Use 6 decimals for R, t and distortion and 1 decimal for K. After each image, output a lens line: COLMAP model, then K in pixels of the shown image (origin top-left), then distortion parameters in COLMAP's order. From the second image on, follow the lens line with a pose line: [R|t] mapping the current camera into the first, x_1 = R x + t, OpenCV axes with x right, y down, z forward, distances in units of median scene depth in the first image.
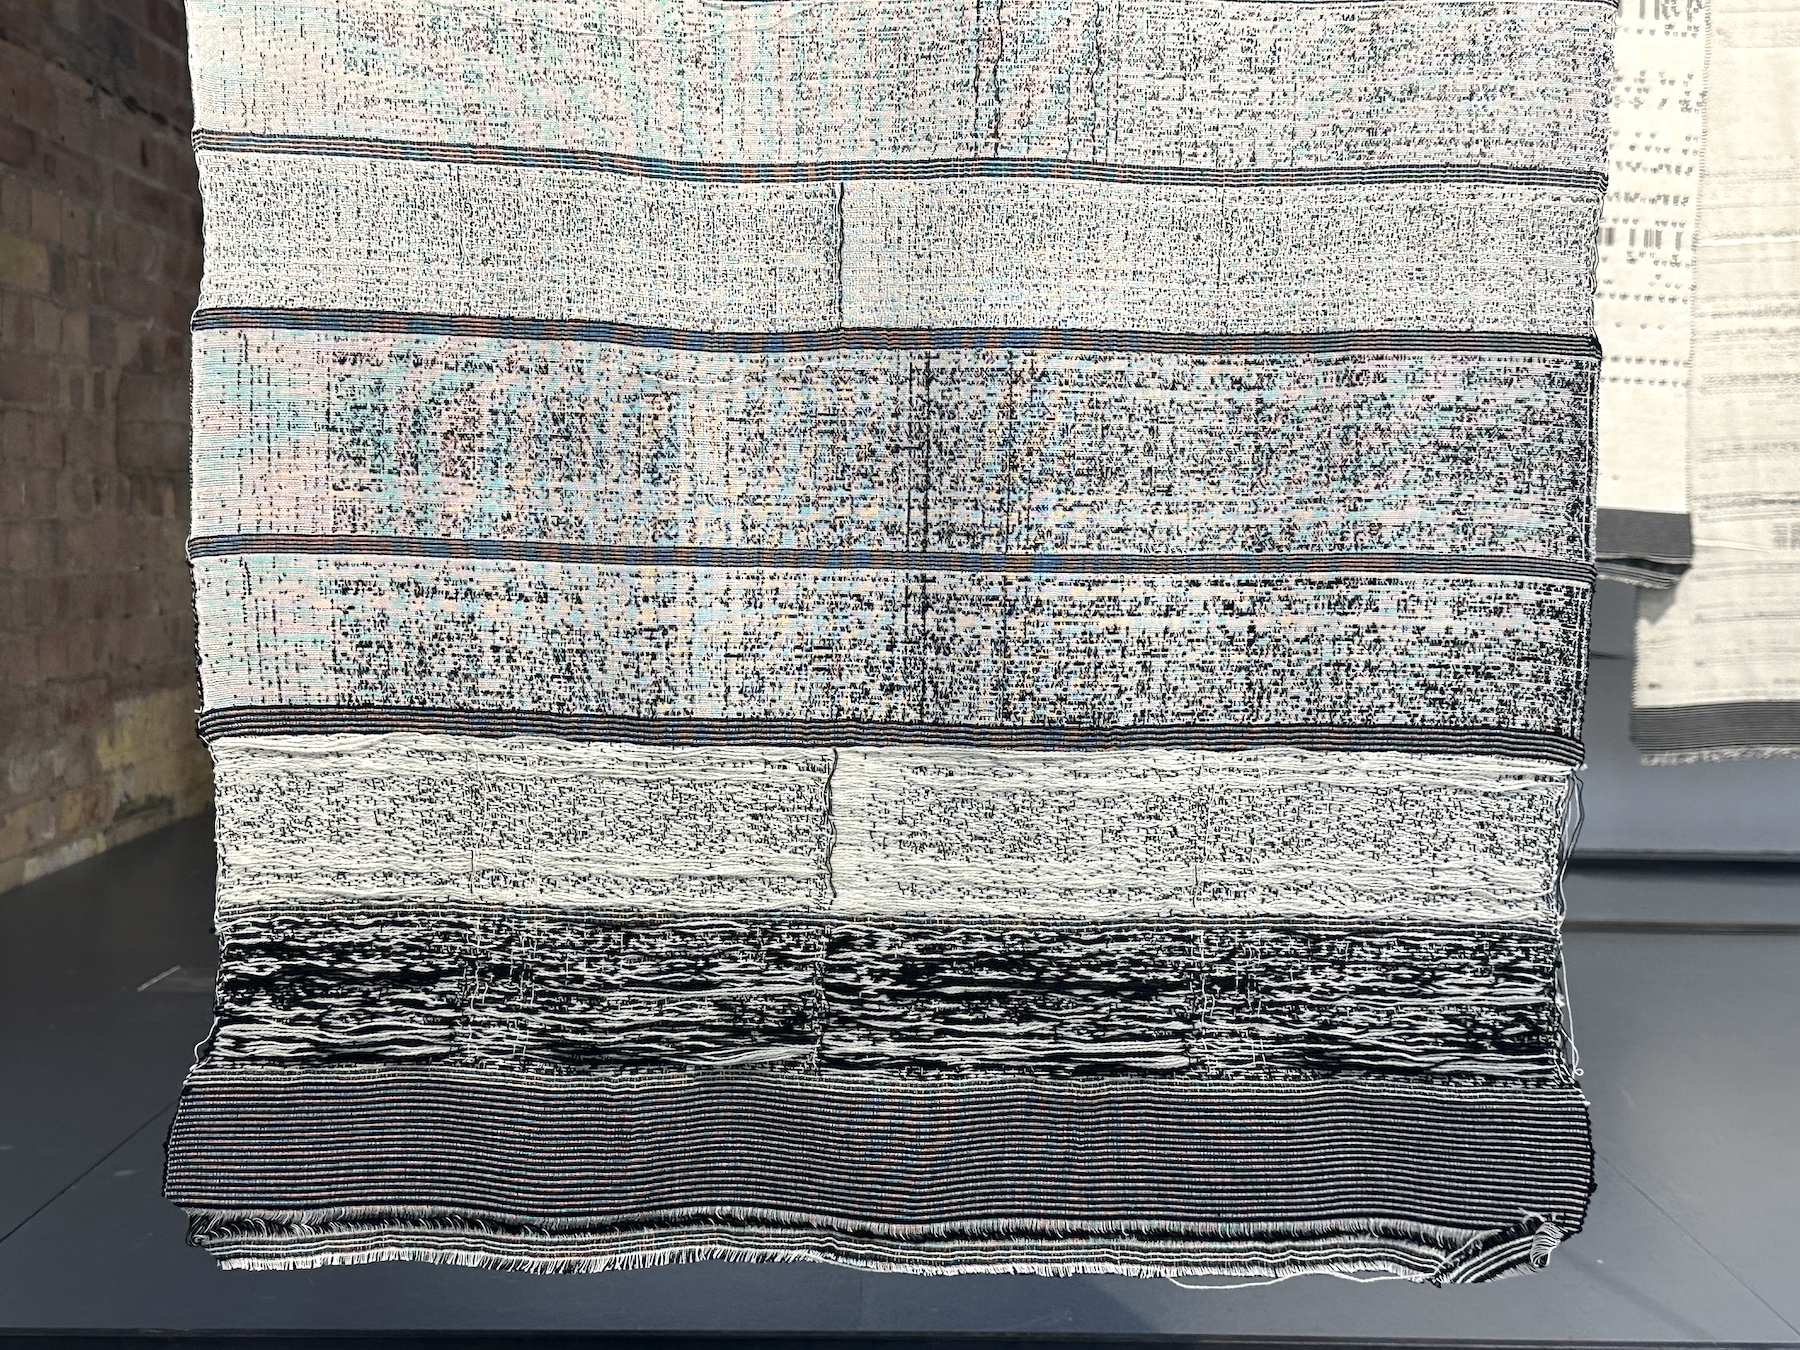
lens RADIAL K [[2413.3, 0, 912.0], [0, 2413.3, 682.7], [0, 0, 1]] dist [0.158035, 0.000000]
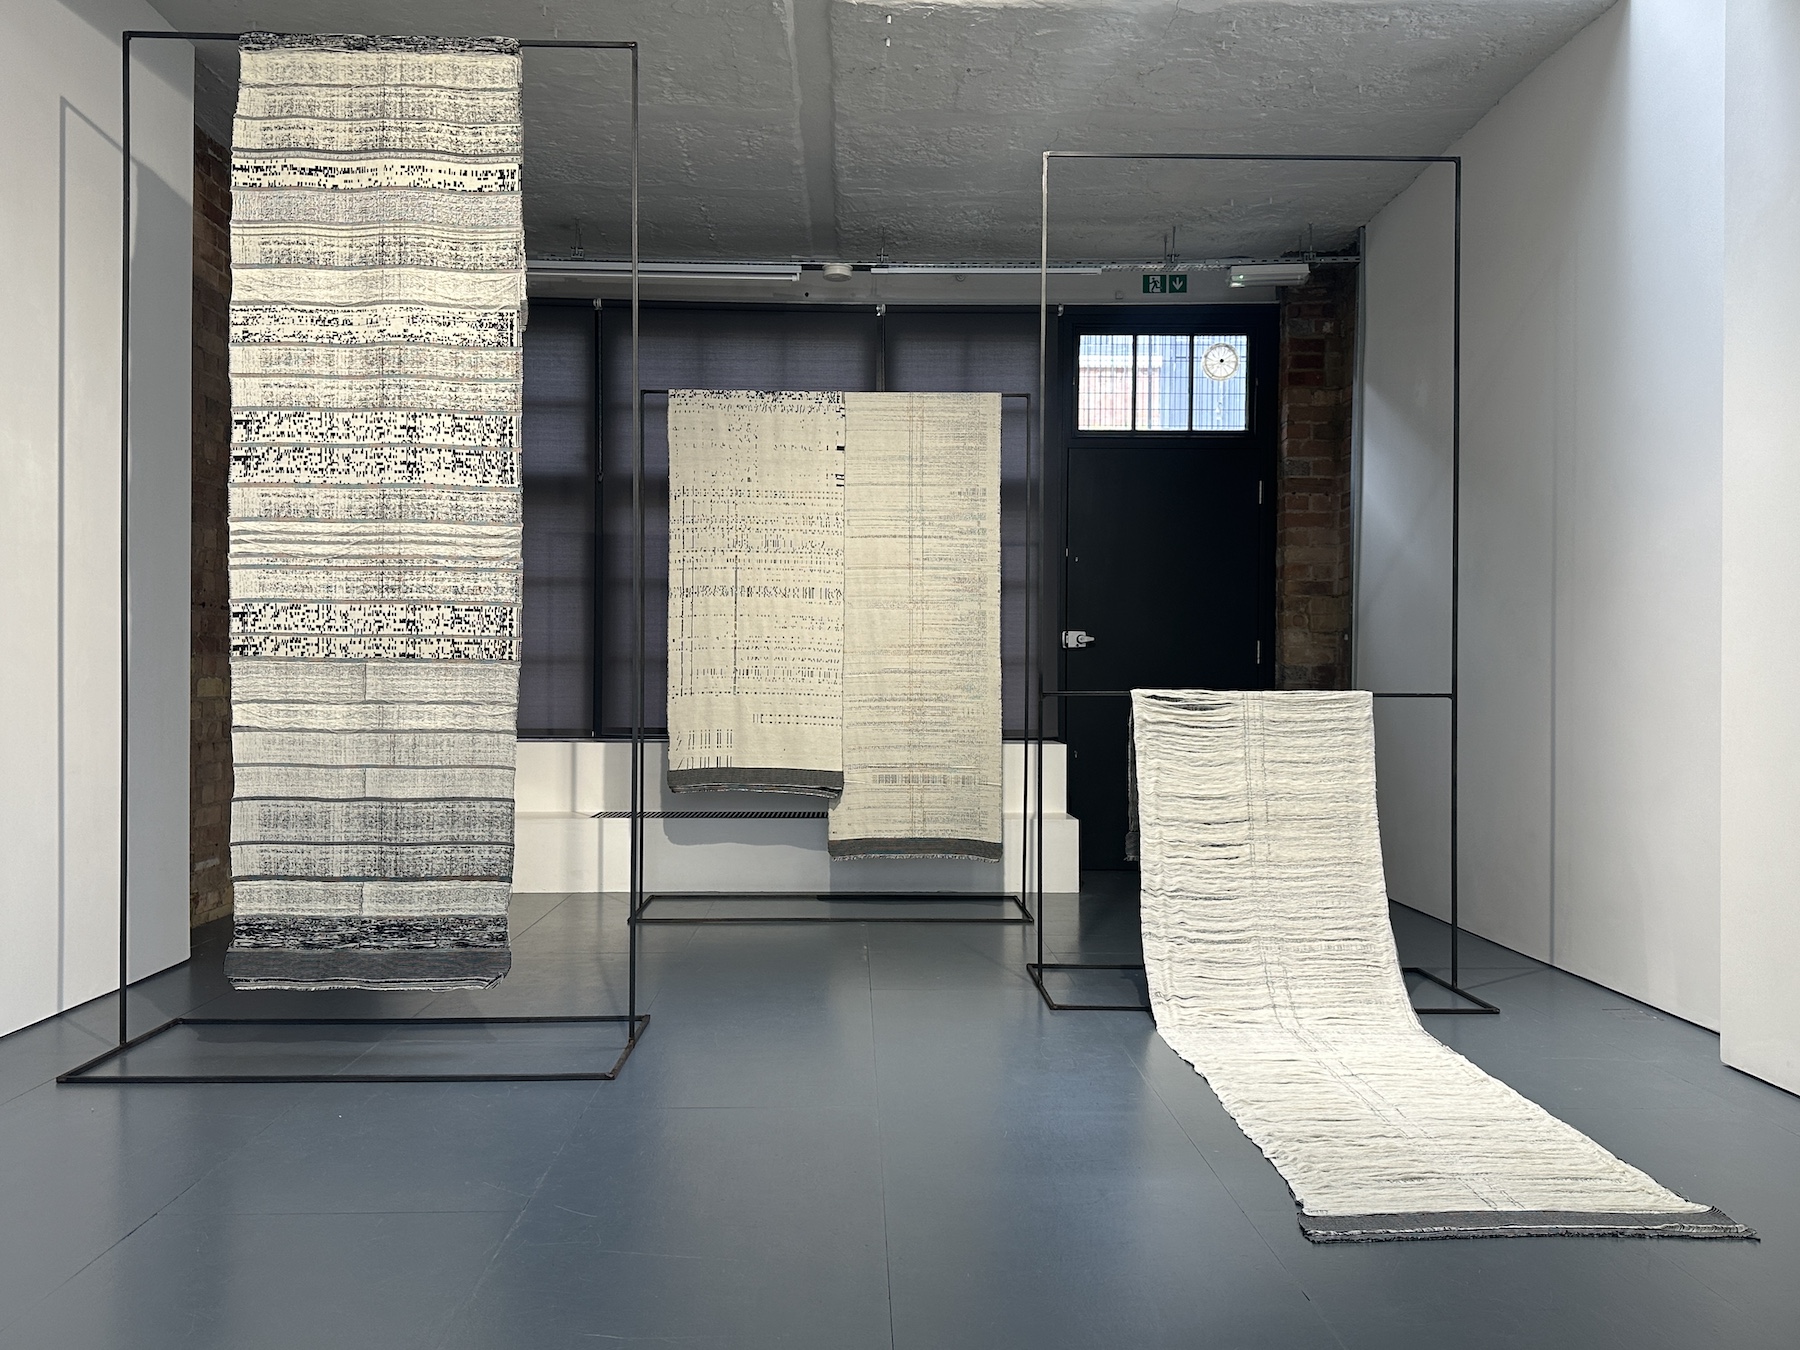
lens RADIAL K [[1532.5, 0, 896.4], [0, 1532.5, 679.7], [0, 0, 1]] dist [0.136914, -0.260718]
pose [[0.999784, -0.006857, 0.019602, 0.996301], [0.008119, 0.997849, -0.065042, -0.170001], [-0.019114, 0.065187, 0.997690, -2.207579]]
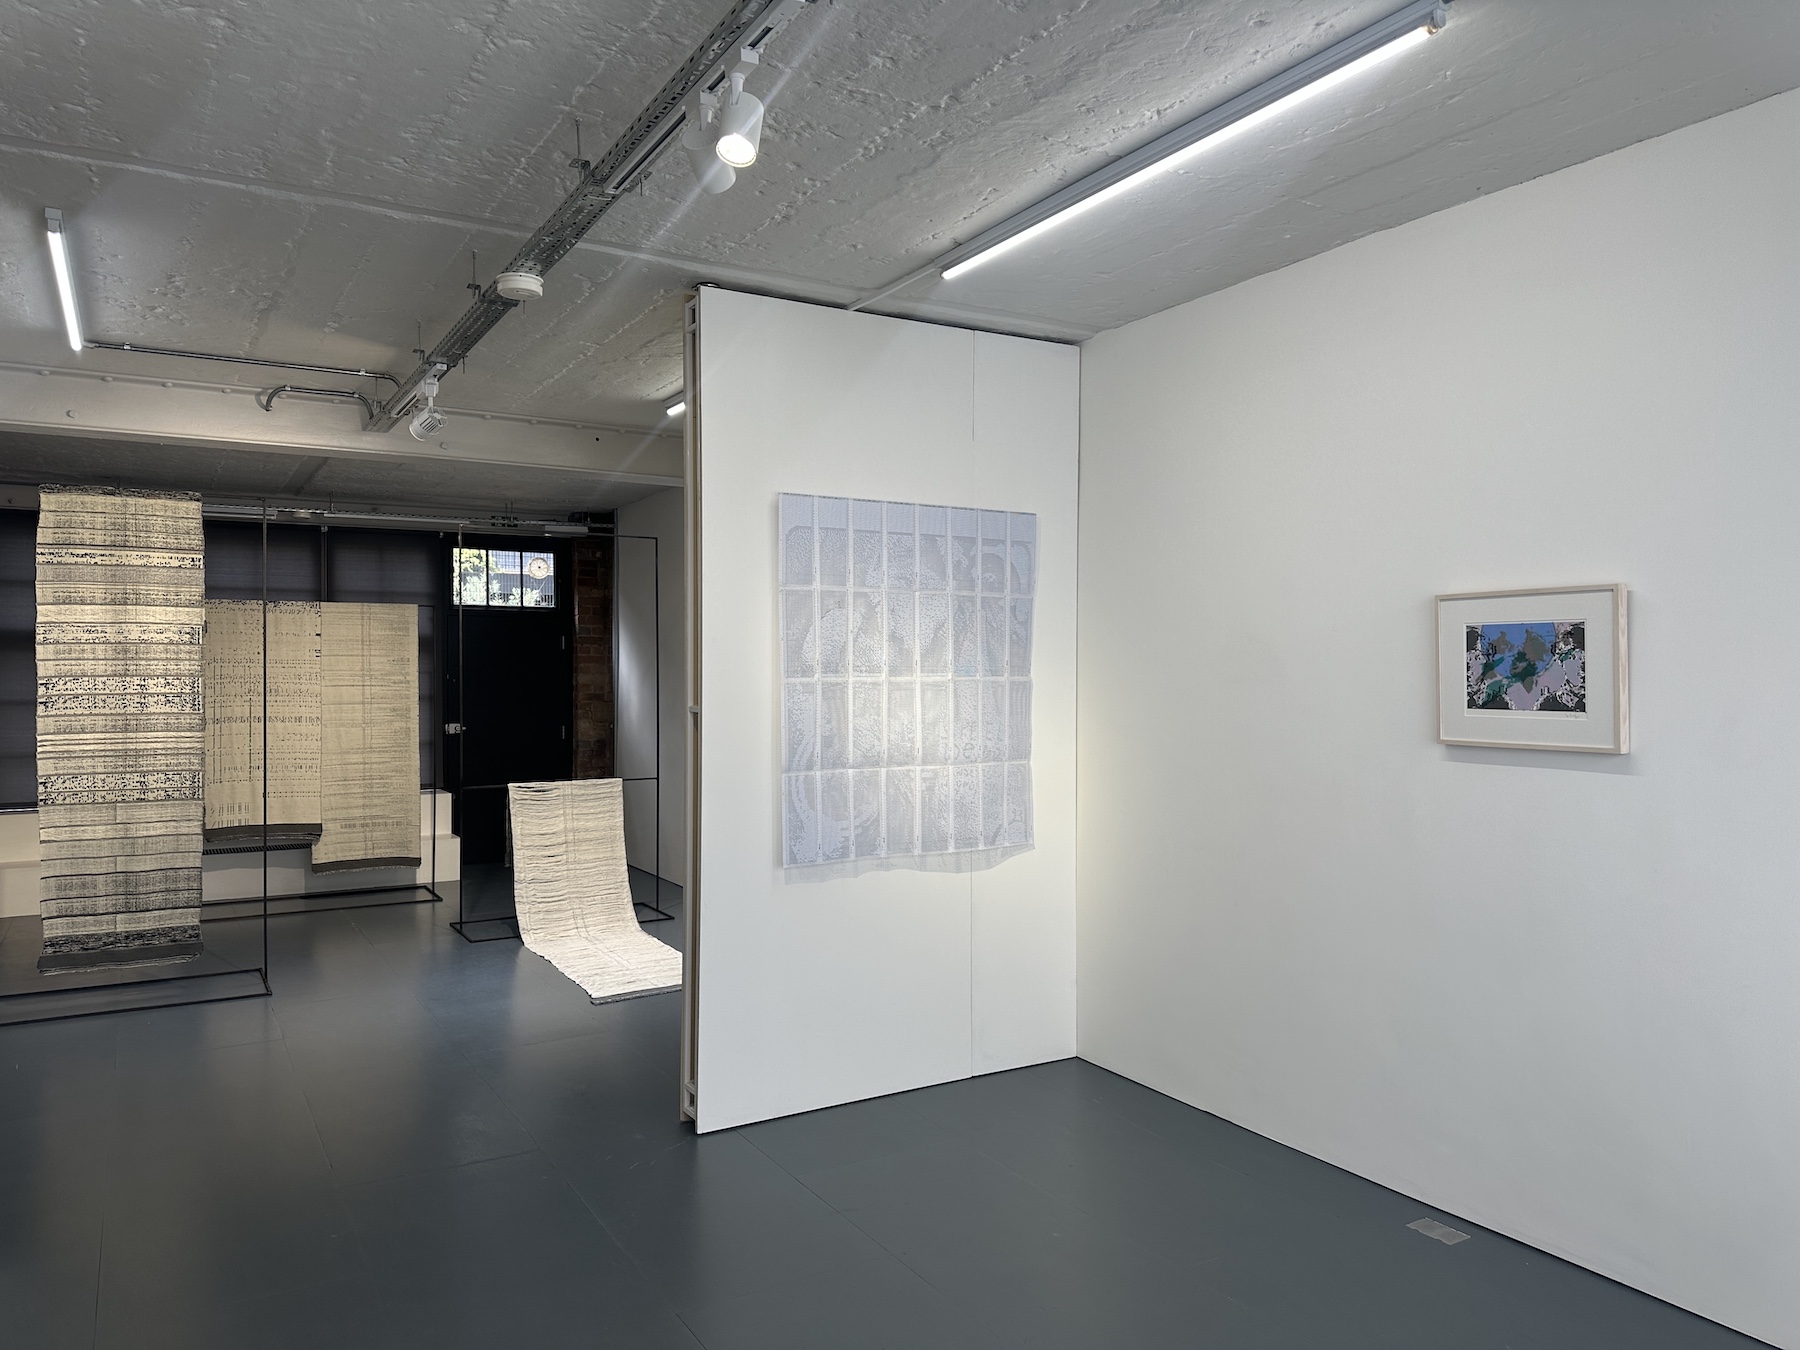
lens RADIAL K [[1269.3, 0, 907.1], [0, 1269.3, 675.9], [0, 0, 1]] dist [0.077079, -0.092417]
pose [[0.863567, -0.015758, 0.503988, 0.116724], [0.044426, 0.998002, -0.044918, -0.559553], [-0.502274, 0.061179, 0.862542, -5.163338]]
